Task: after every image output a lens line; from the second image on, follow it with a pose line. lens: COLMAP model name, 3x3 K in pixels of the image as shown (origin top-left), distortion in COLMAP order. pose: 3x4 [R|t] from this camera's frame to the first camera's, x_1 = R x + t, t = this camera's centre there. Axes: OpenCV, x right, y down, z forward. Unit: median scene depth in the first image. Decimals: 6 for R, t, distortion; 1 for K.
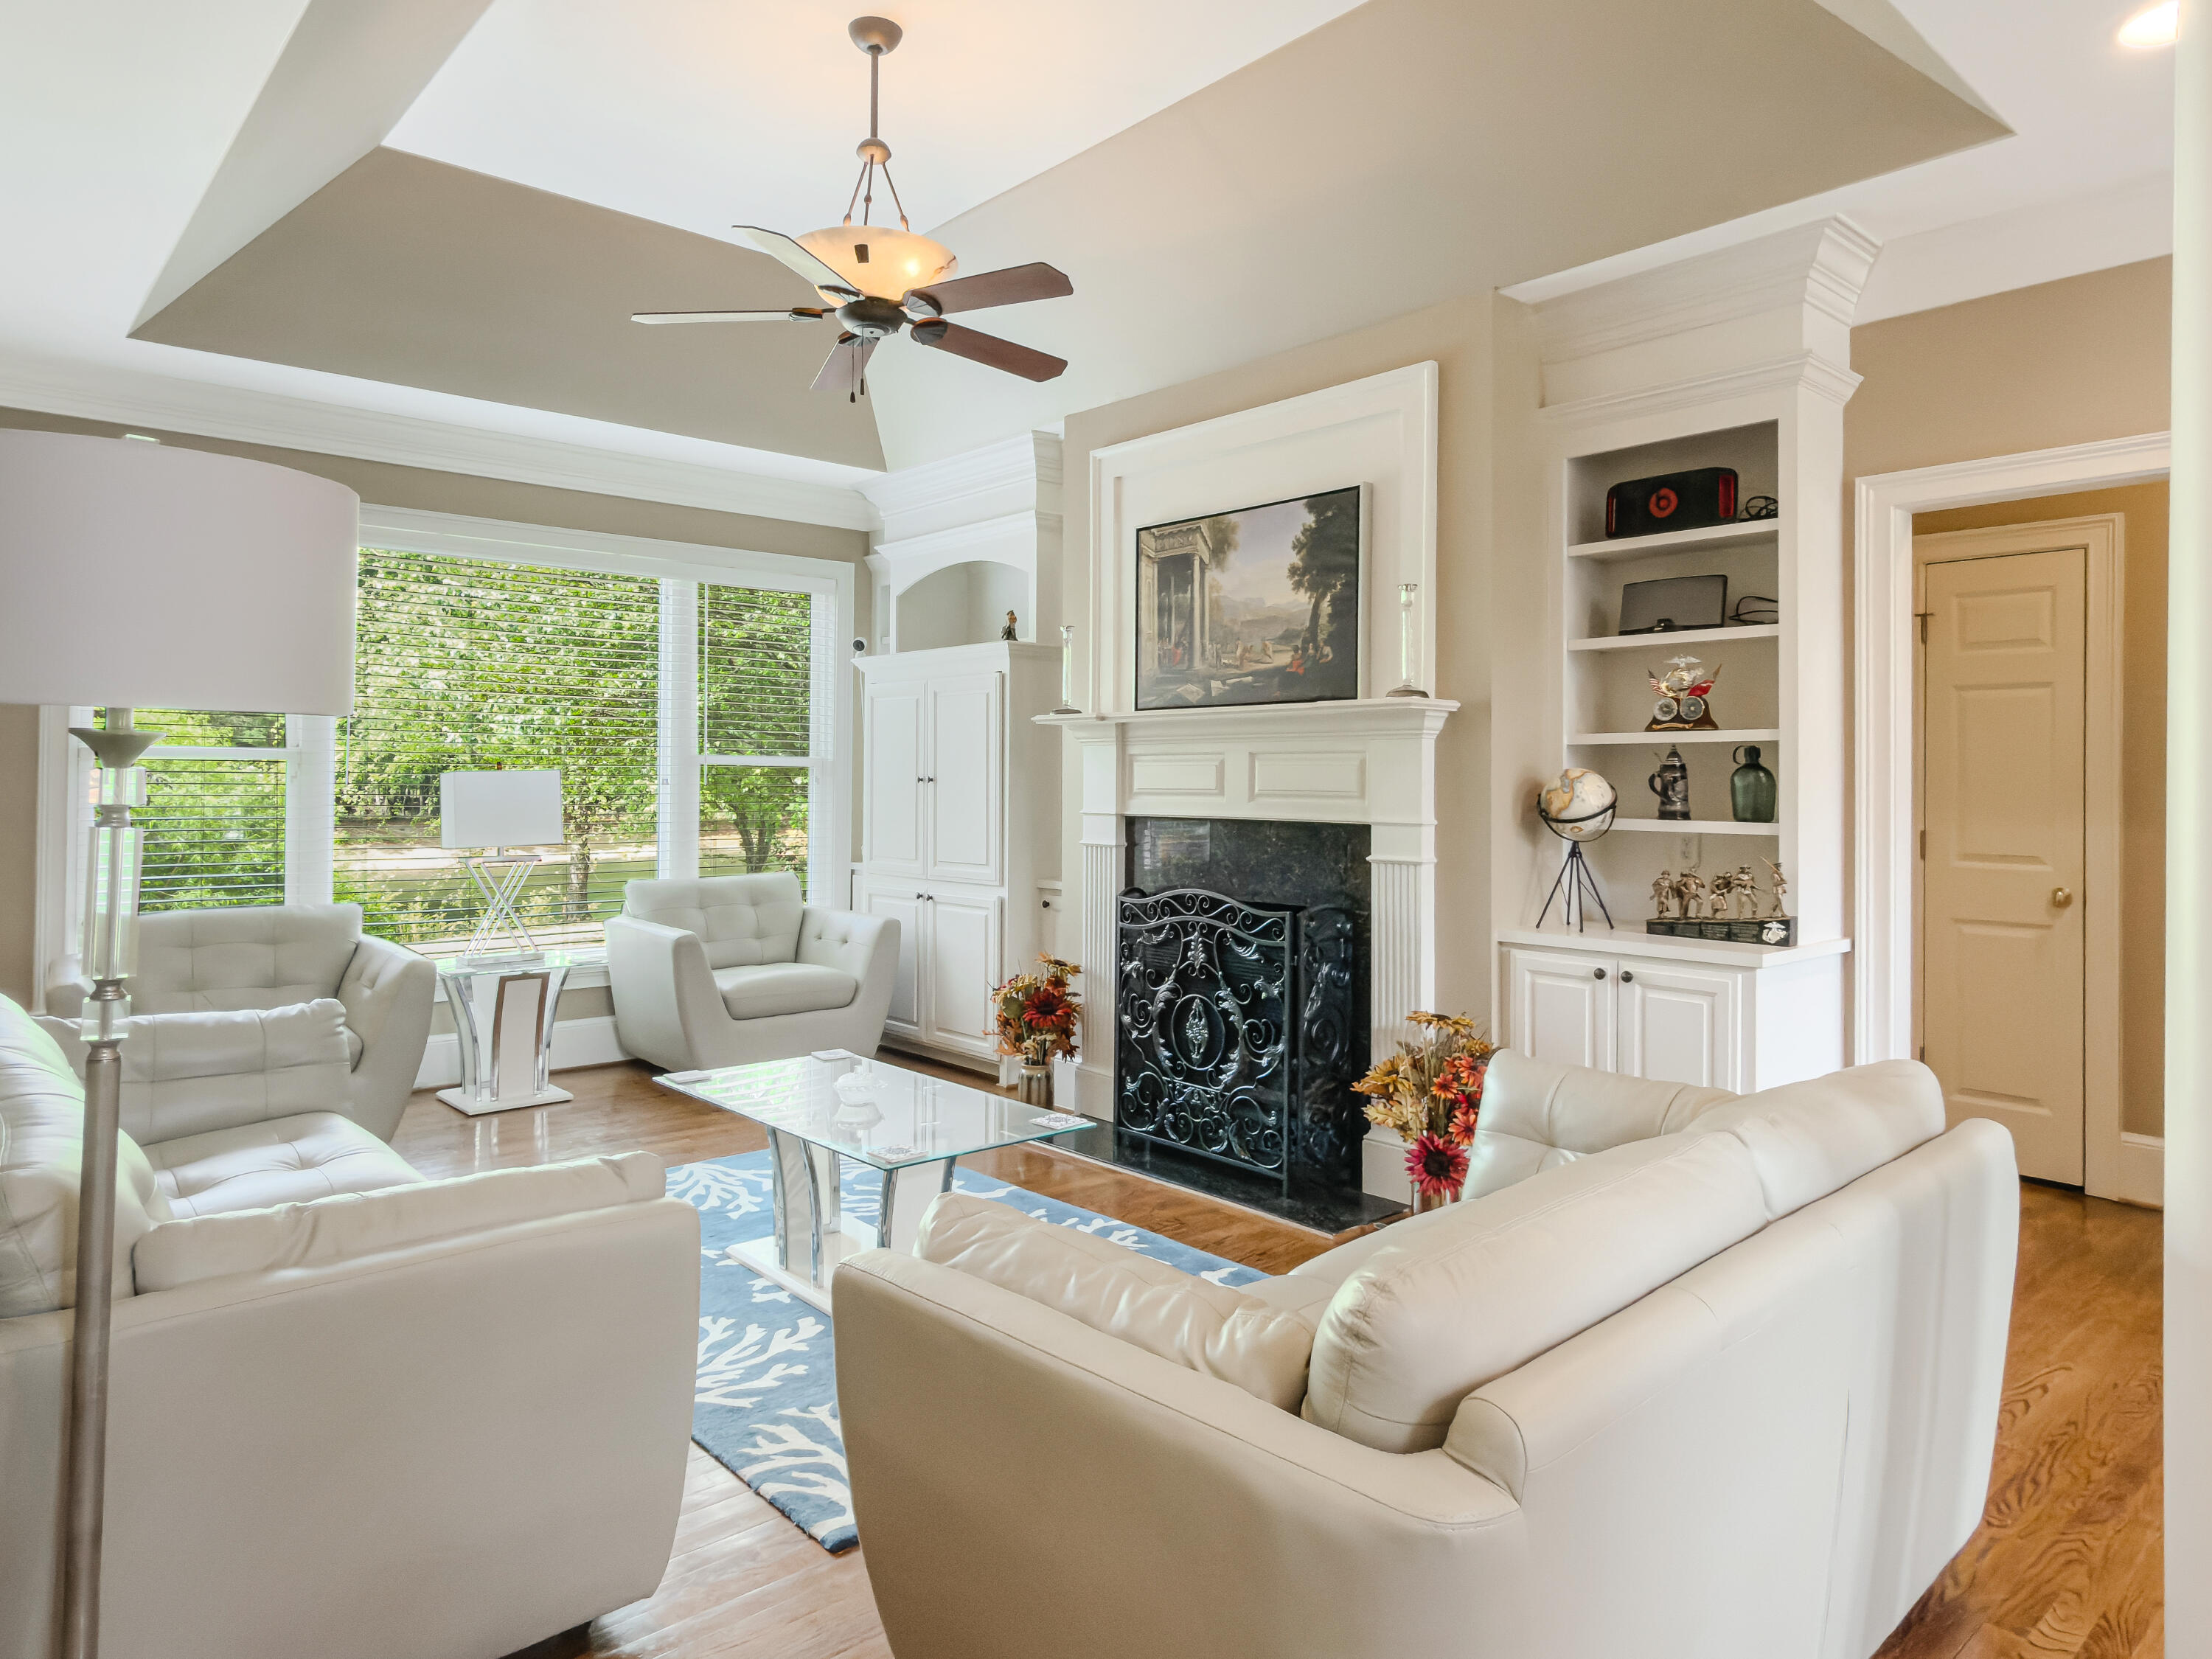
lens RADIAL K [[1355.7, 0, 1130.2], [0, 1355.7, 775.5], [0, 0, 1]] dist [0.001720, -0.000301]
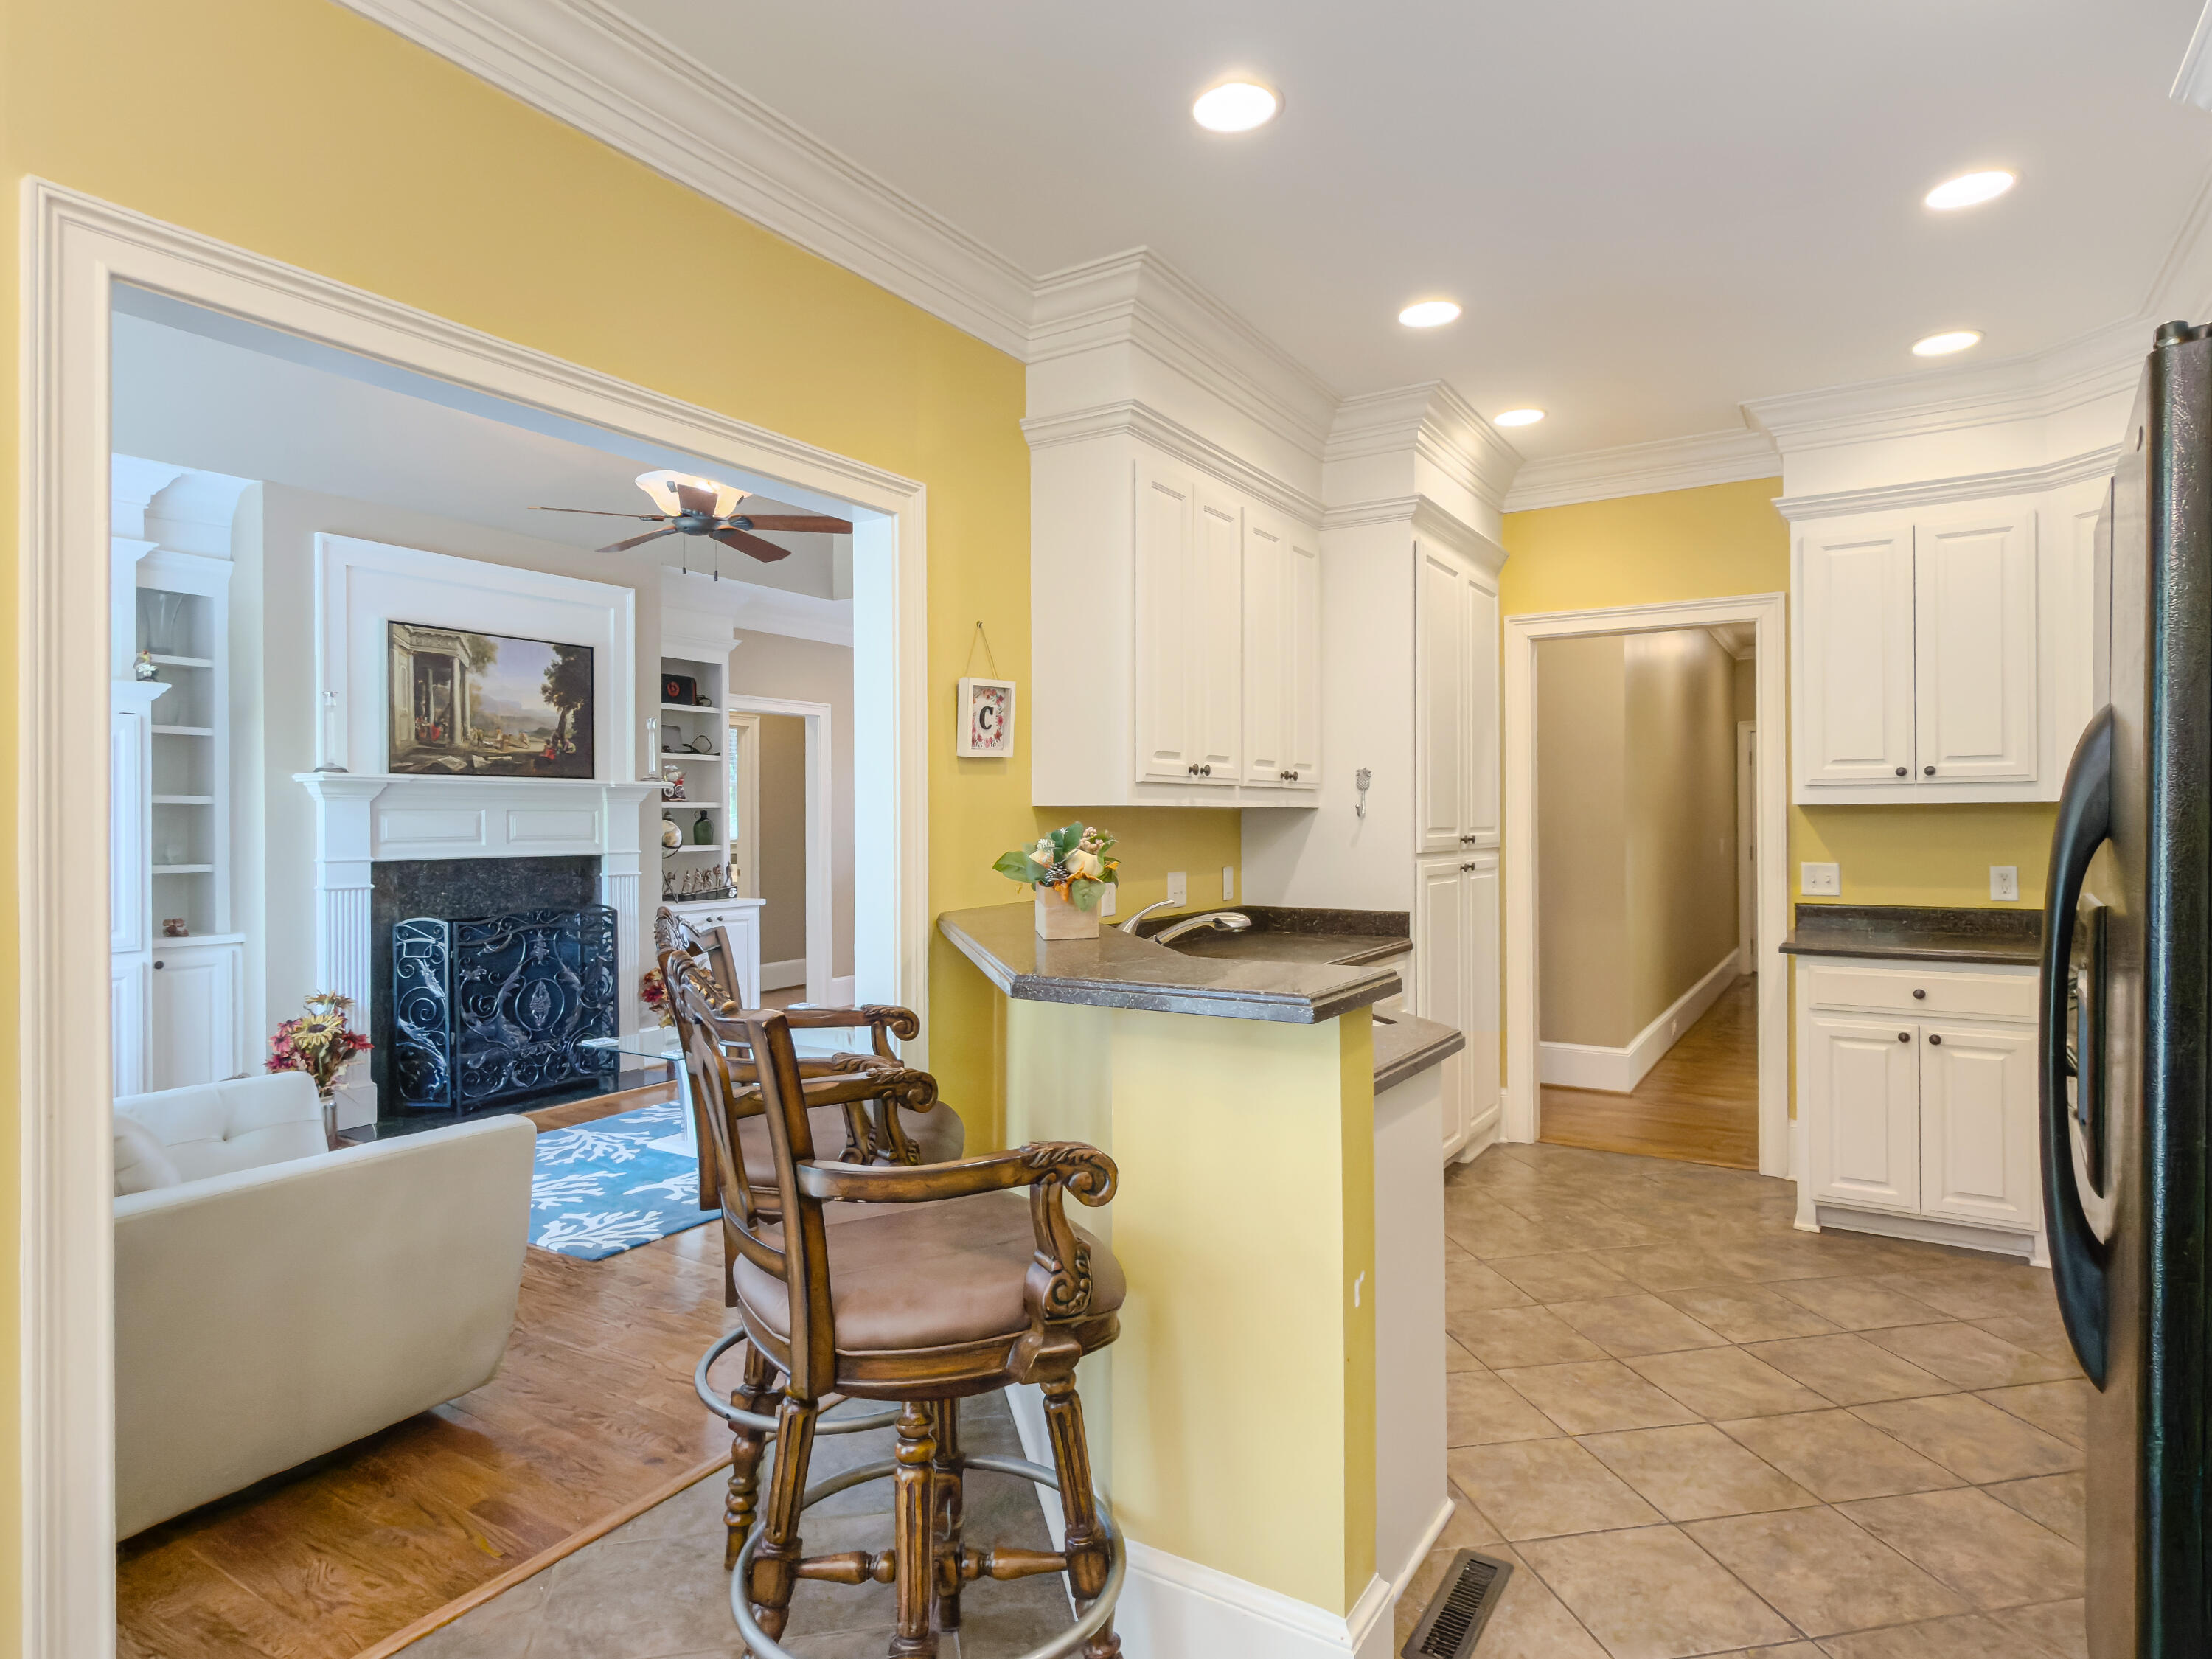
lens RADIAL K [[1202.7, 0, 1094.6], [0, 1202.7, 818.8], [0, 0, 1]] dist [-0.006015, -0.003005]
pose [[-0.262575, -0.005008, 0.964899, -1.333731], [-0.002761, 0.999986, 0.004439, -0.015391], [-0.964908, -0.001498, -0.262585, 0.766805]]
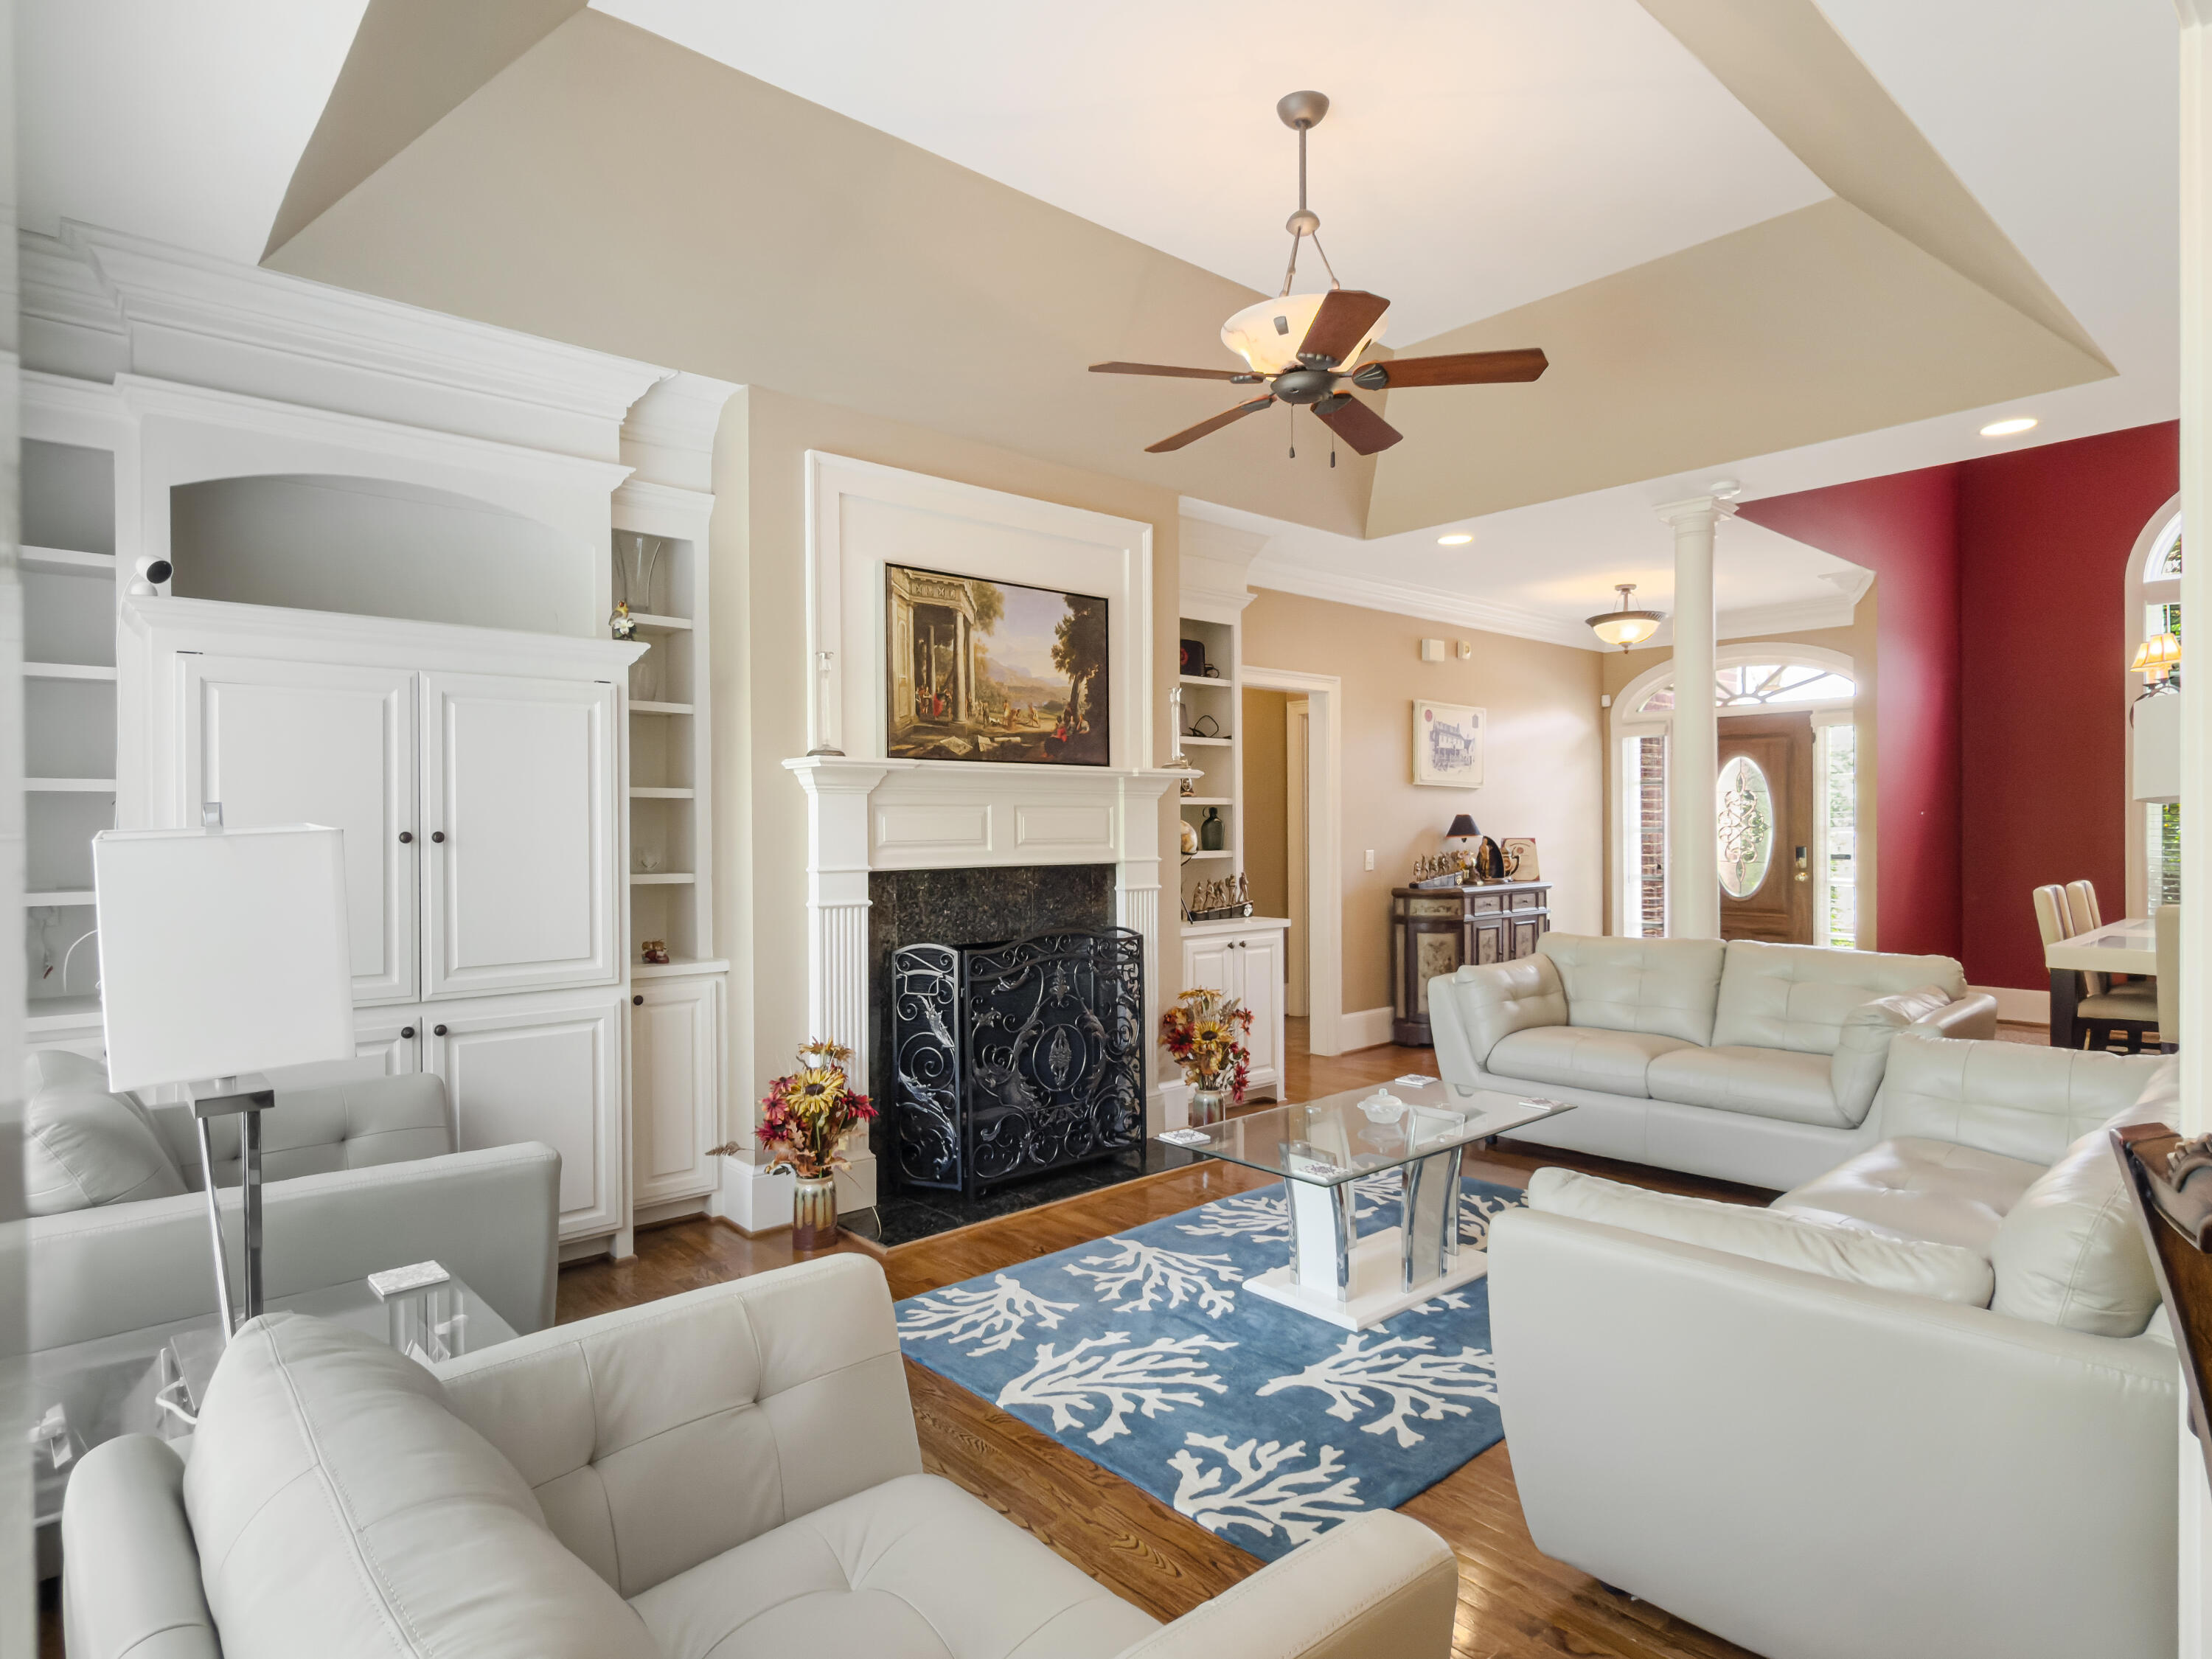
lens RADIAL K [[1202.7, 0, 1107.7], [0, 1202.7, 831.8], [0, 0, 1]] dist [-0.006015, -0.003005]
pose [[0.018142, -0.012739, 0.999754, -0.930526], [-0.000382, 0.999919, 0.012748, -0.008337], [-0.999835, -0.000613, 0.018136, 0.942484]]
